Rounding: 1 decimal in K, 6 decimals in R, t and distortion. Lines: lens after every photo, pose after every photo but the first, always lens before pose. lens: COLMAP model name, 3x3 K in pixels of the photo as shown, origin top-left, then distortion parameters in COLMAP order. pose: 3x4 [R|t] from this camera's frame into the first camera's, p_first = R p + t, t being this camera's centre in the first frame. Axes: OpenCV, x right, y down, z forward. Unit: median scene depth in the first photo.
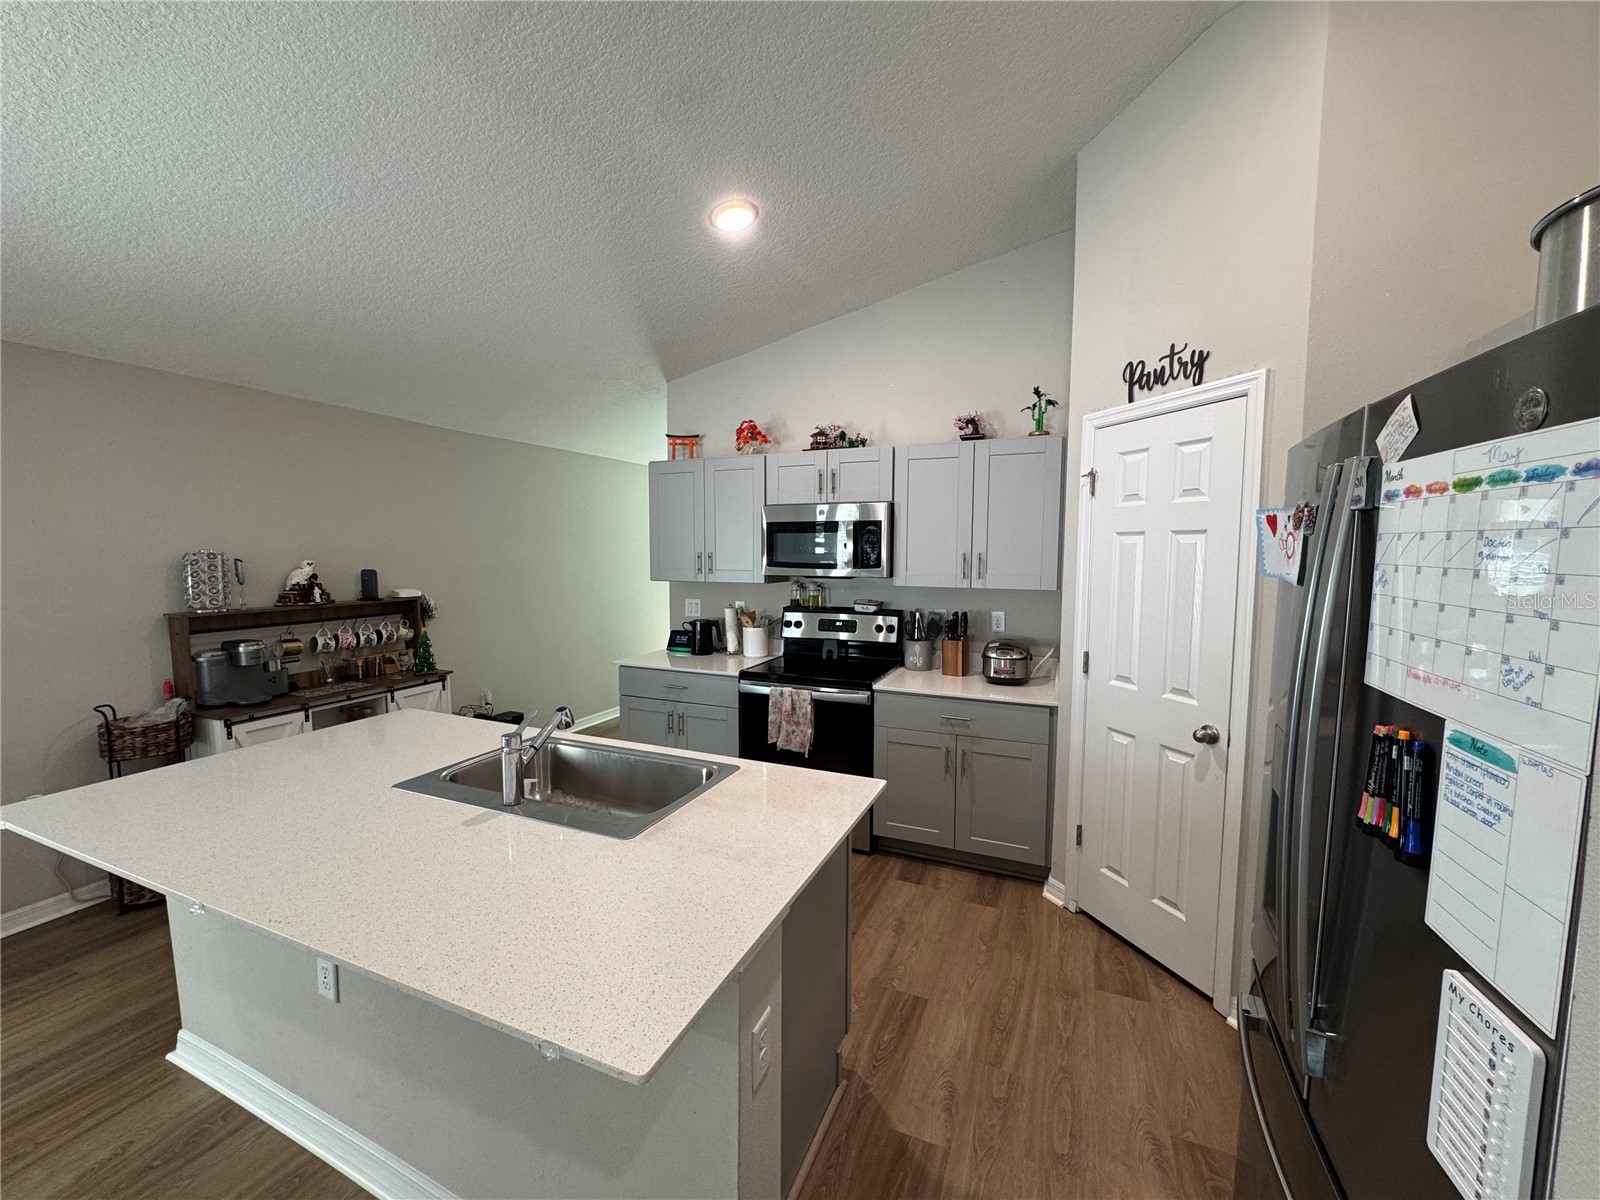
lens RADIAL K [[638.8, 0, 796.8], [0, 638.8, 597.9], [0, 0, 1]] dist [-0.002124, -0.000294]
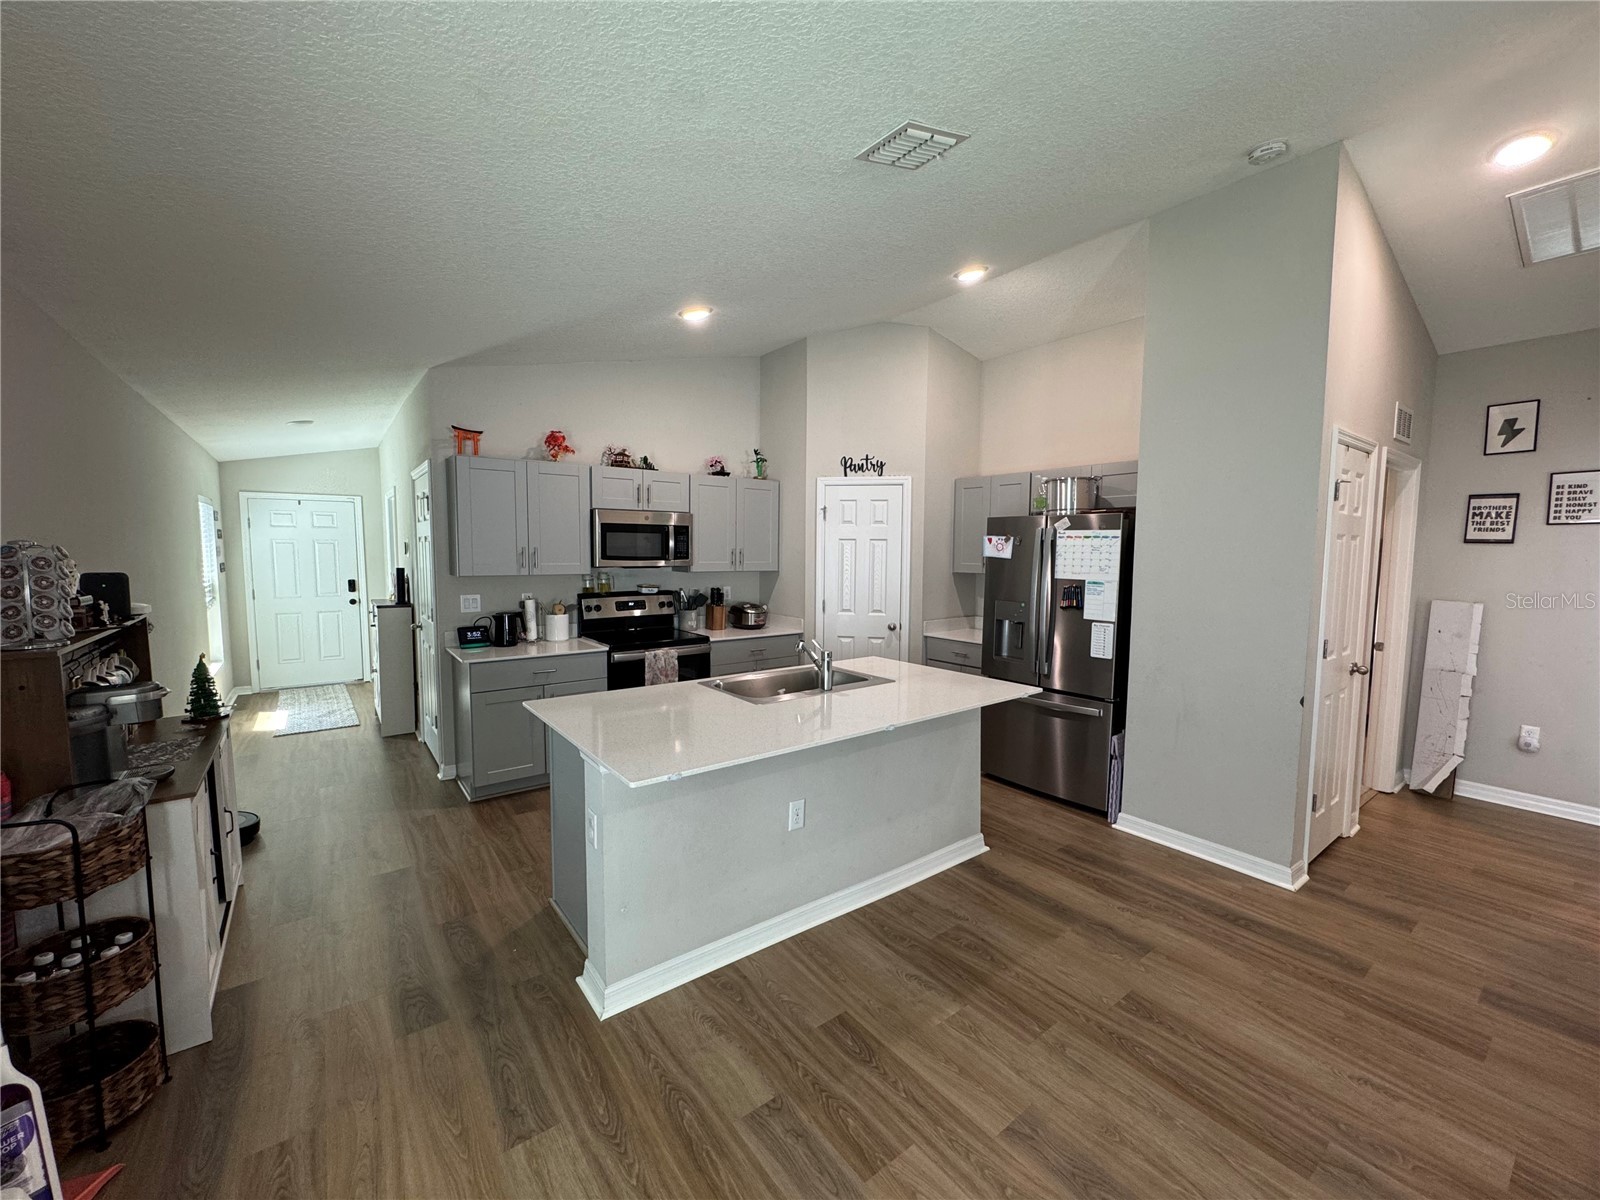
lens RADIAL K [[638.8, 0, 796.8], [0, 638.8, 597.9], [0, 0, 1]] dist [-0.002124, -0.000294]
pose [[0.489635, -0.064109, 0.869568, -1.005755], [0.058884, 0.997448, 0.040381, -0.004517], [-0.869937, 0.031432, 0.492160, 0.095502]]
